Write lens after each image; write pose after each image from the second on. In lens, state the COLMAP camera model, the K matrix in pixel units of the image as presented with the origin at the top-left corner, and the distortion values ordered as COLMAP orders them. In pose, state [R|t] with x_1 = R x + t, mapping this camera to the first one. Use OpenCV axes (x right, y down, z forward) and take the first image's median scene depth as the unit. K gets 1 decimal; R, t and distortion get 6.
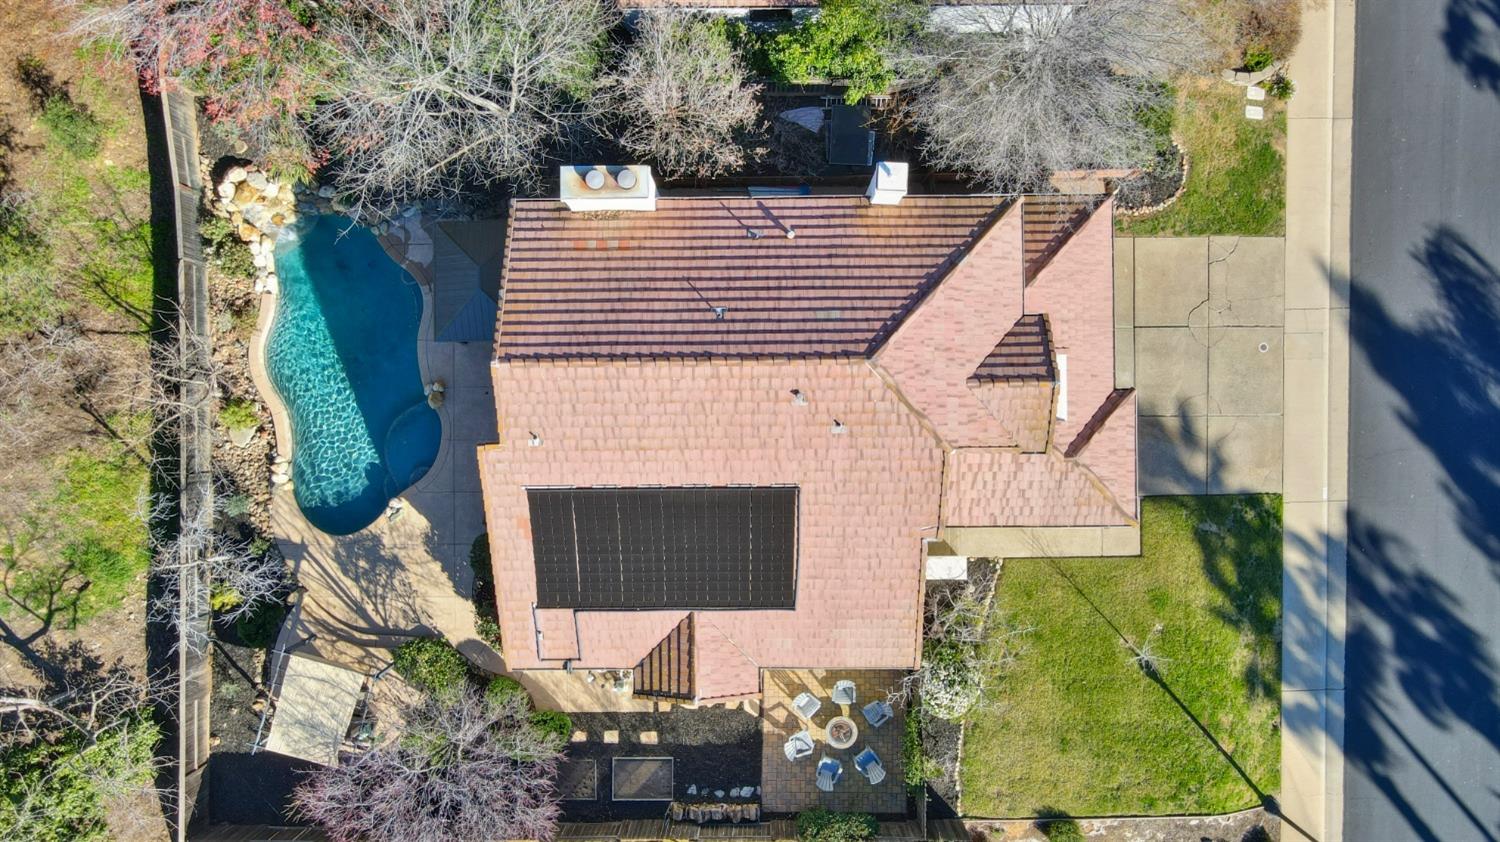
lens RADIAL K [[1084.2, 0, 745.2], [0, 1084.2, 416.4], [0, 0, 1]] dist [0.004284, 0.001255]
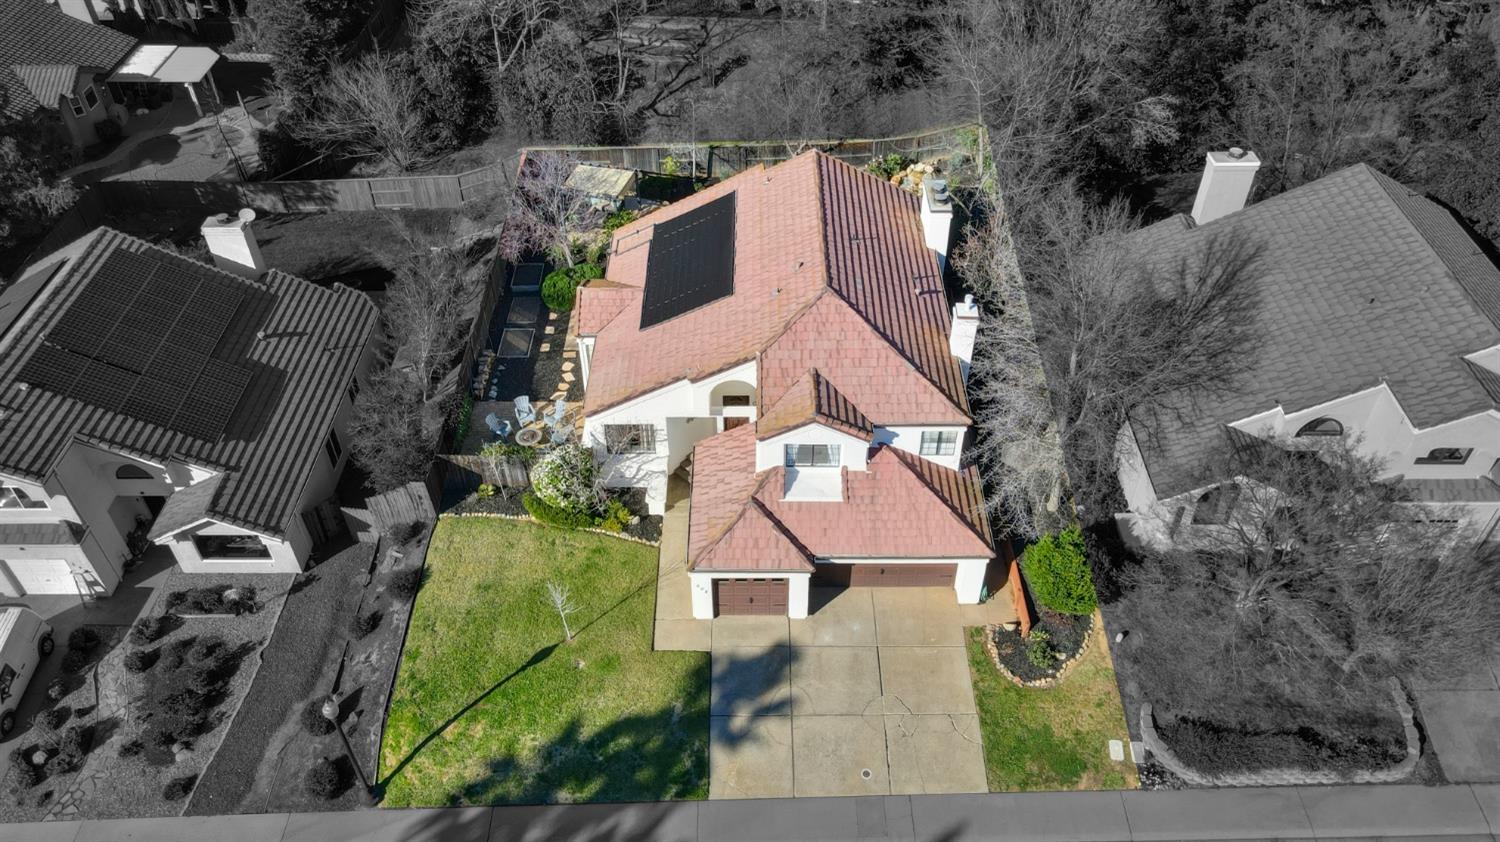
lens RADIAL K [[1084.2, 0, 745.2], [0, 1084.2, 416.4], [0, 0, 1]] dist [0.004284, 0.001255]
pose [[-0.013383, 0.695788, -0.718123, 0.944387], [-0.999456, 0.012345, 0.030588, 0.007832], [0.030148, 0.718141, 0.695244, 0.133918]]
